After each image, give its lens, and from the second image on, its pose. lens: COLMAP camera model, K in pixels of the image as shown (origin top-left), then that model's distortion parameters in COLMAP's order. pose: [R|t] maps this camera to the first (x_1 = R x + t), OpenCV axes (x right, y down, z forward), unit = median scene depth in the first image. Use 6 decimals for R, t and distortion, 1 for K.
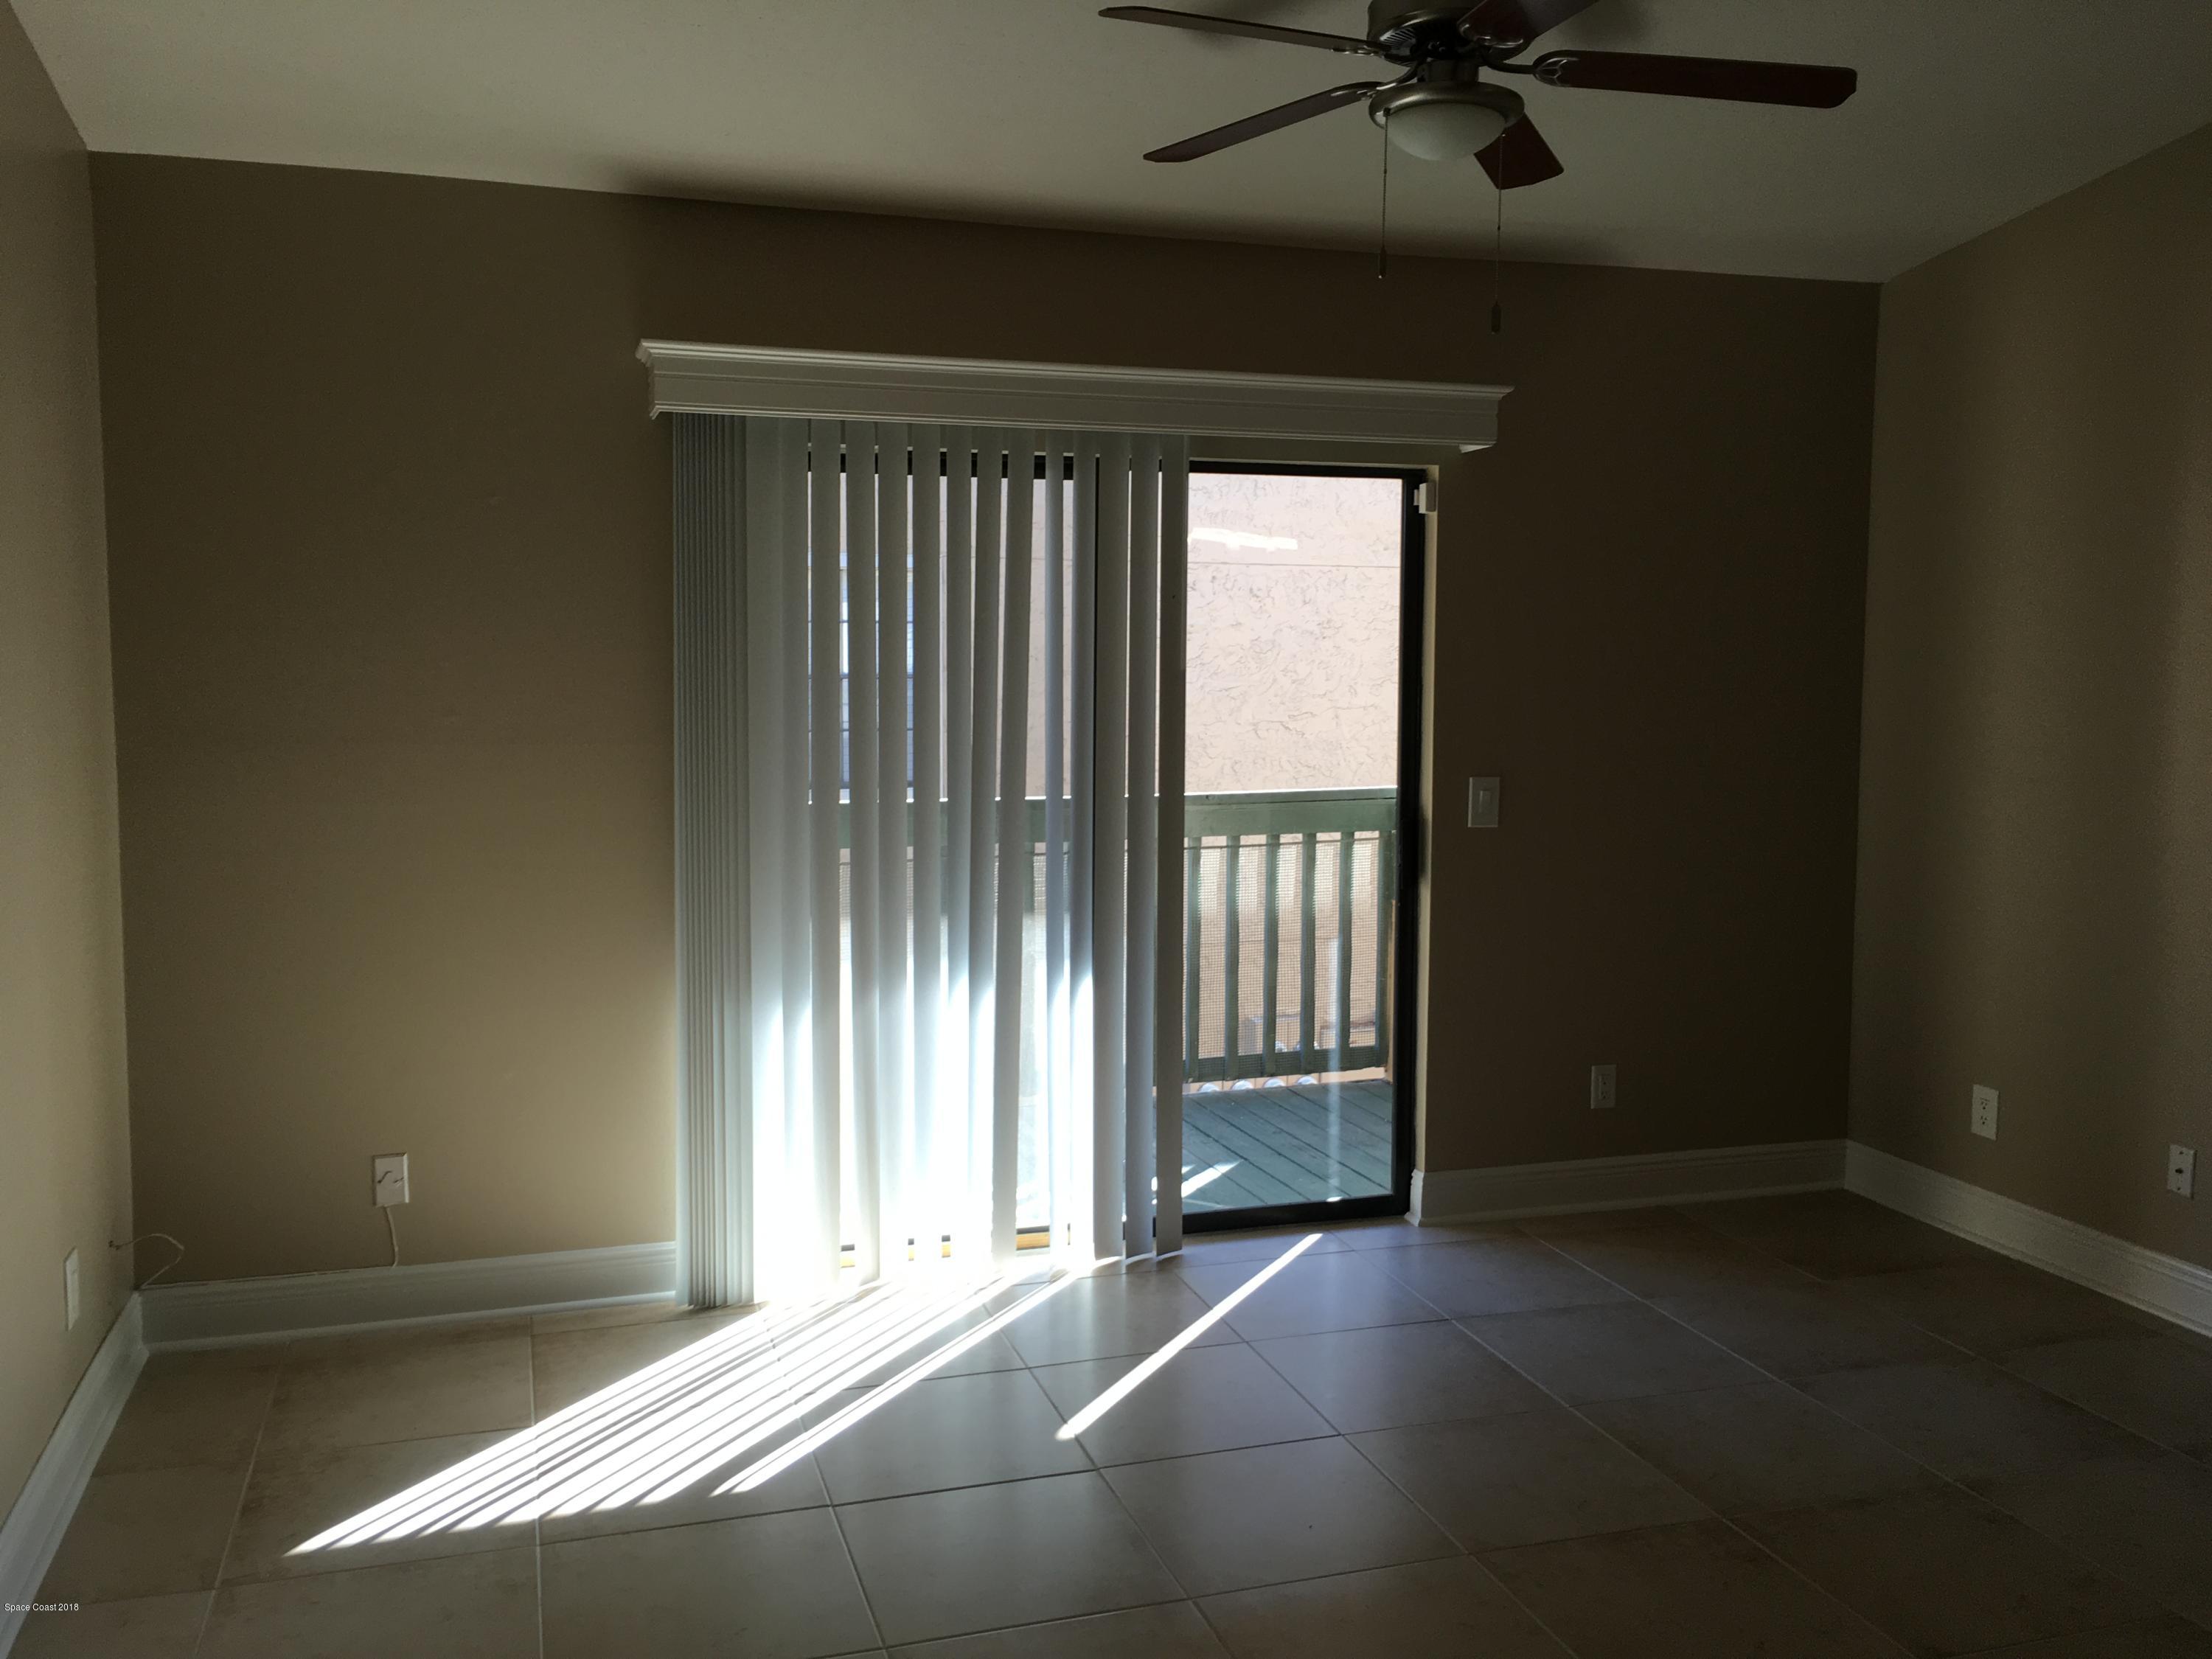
lens RADIAL K [[1891.7, 0, 1101.0], [0, 1891.7, 815.6], [0, 0, 1]] dist [0.082306, -0.104170]
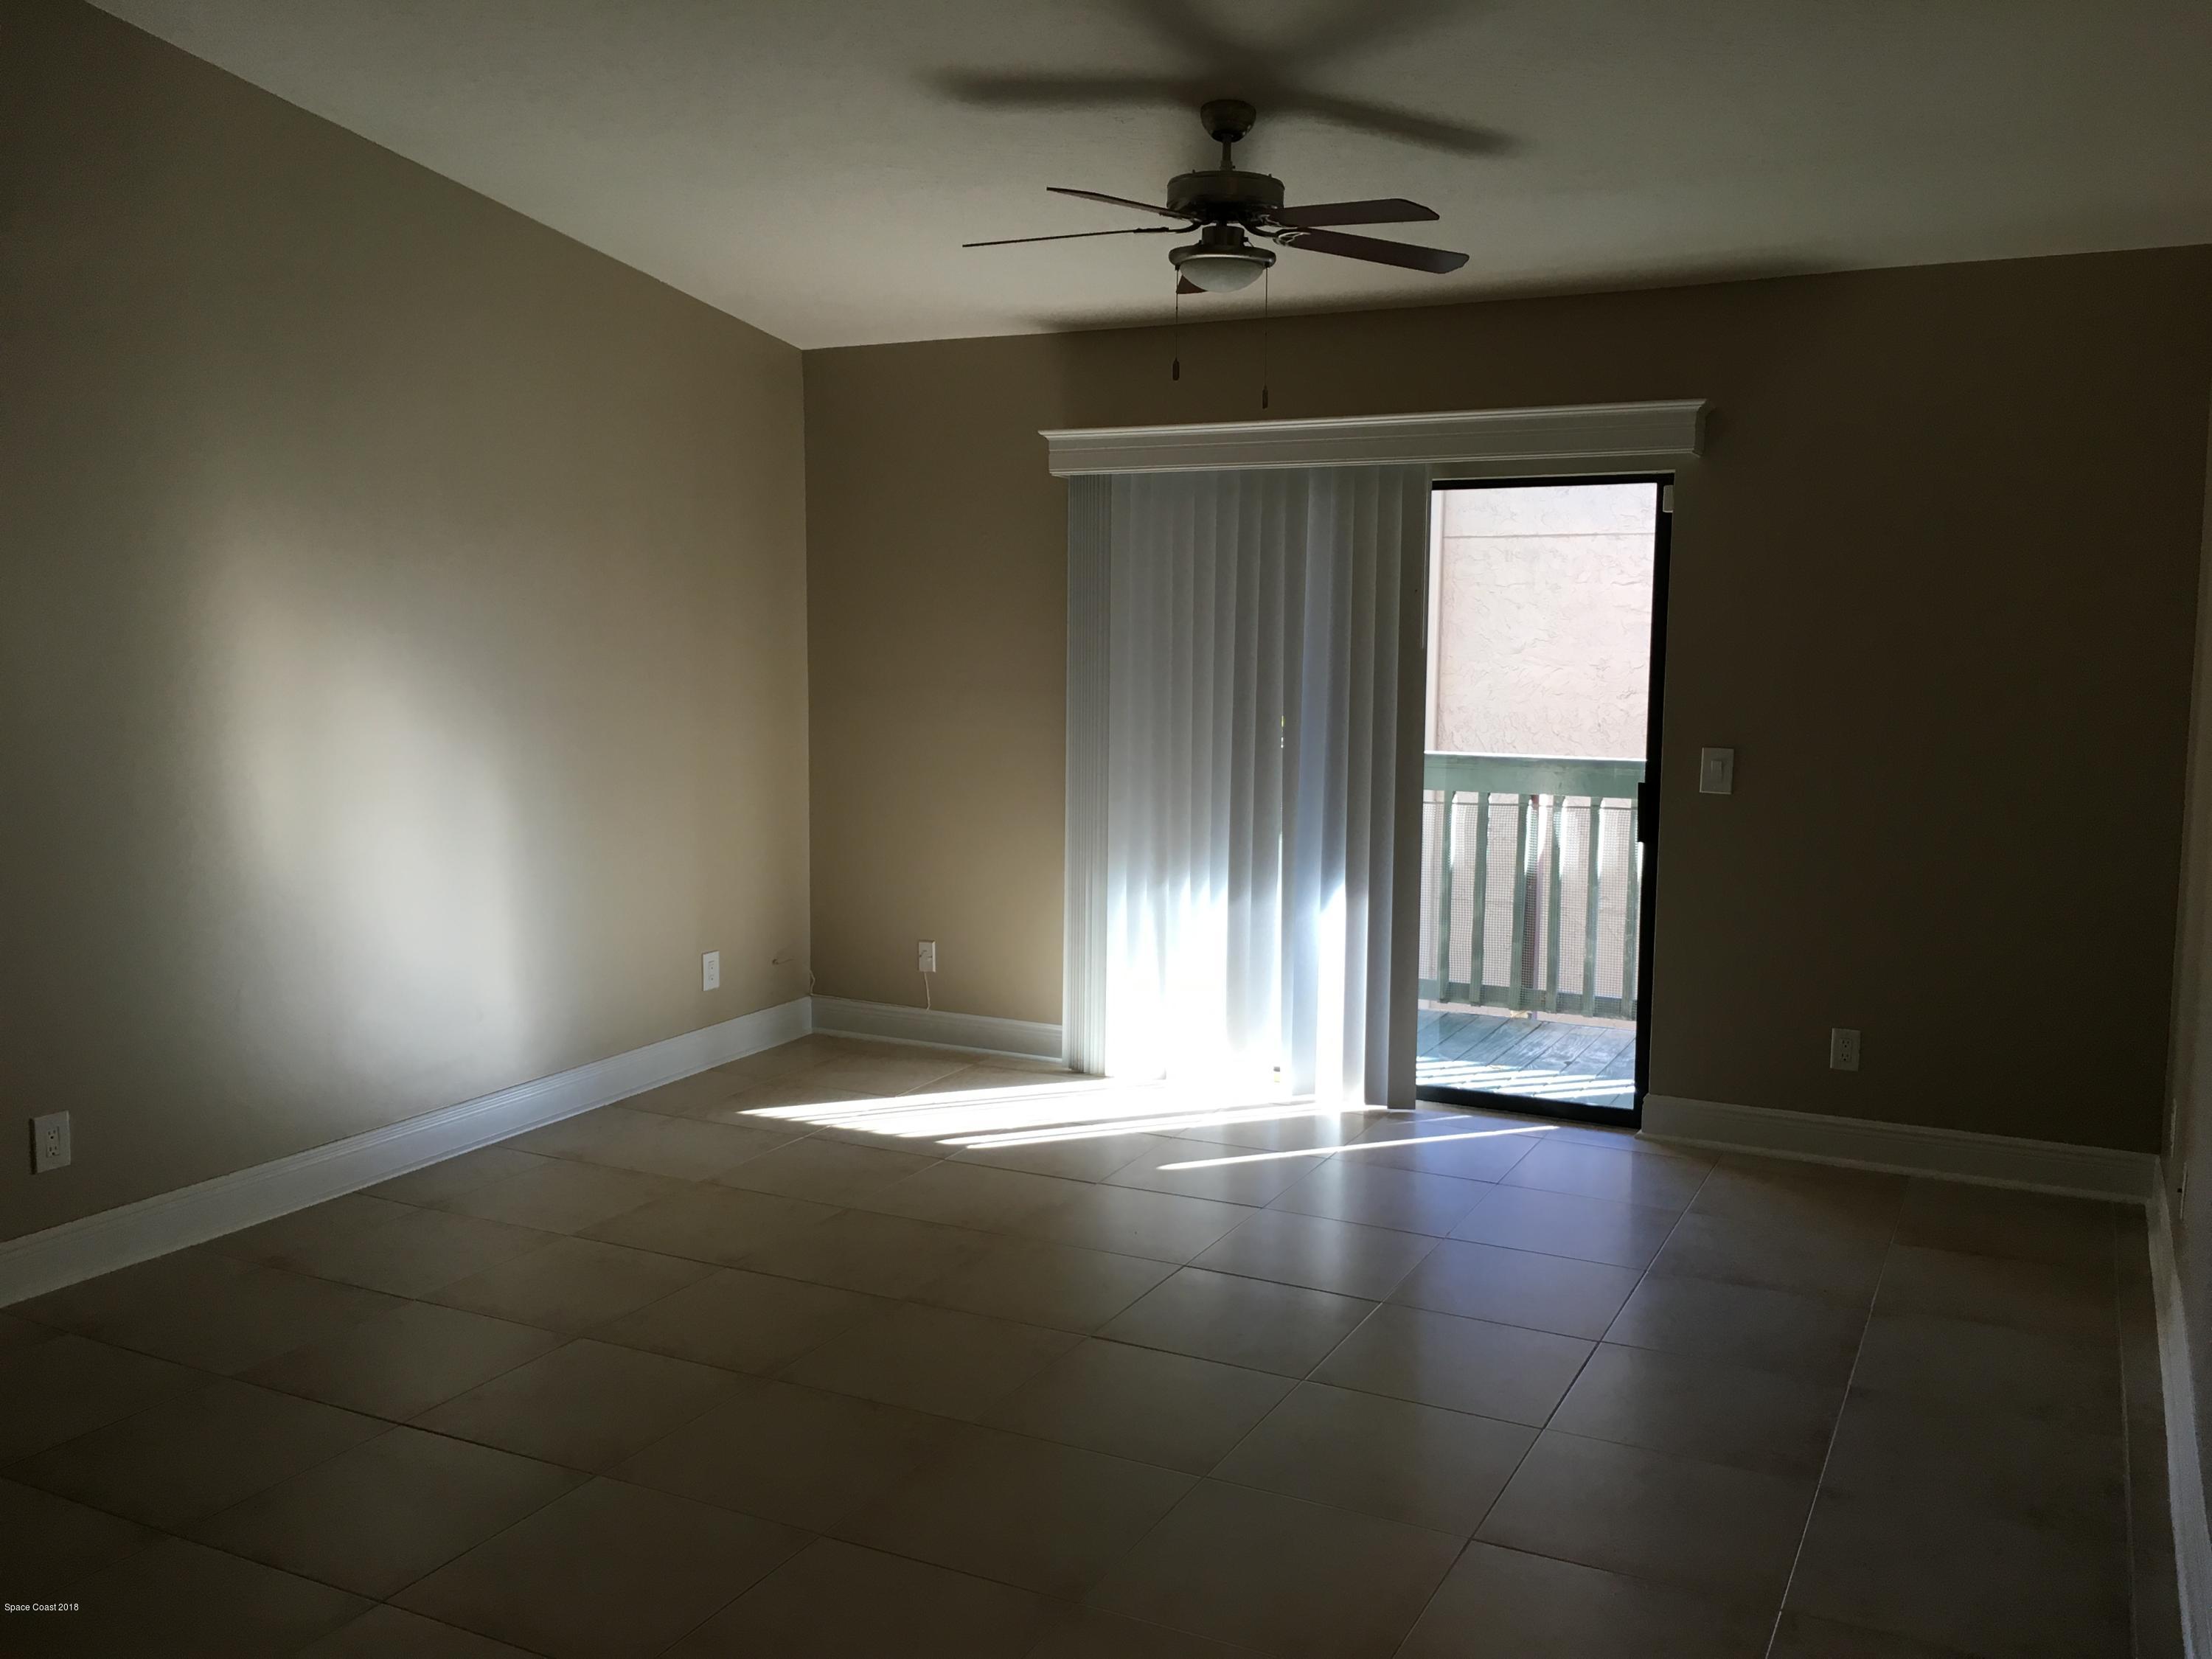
lens RADIAL K [[1891.7, 0, 1118.8], [0, 1891.7, 835.0], [0, 0, 1]] dist [0.082306, -0.104170]
pose [[0.713567, 0.079921, -0.696013, 0.770333], [-0.061342, 0.996784, 0.051568, -0.006356], [0.697896, 0.005898, 0.716175, -0.043157]]
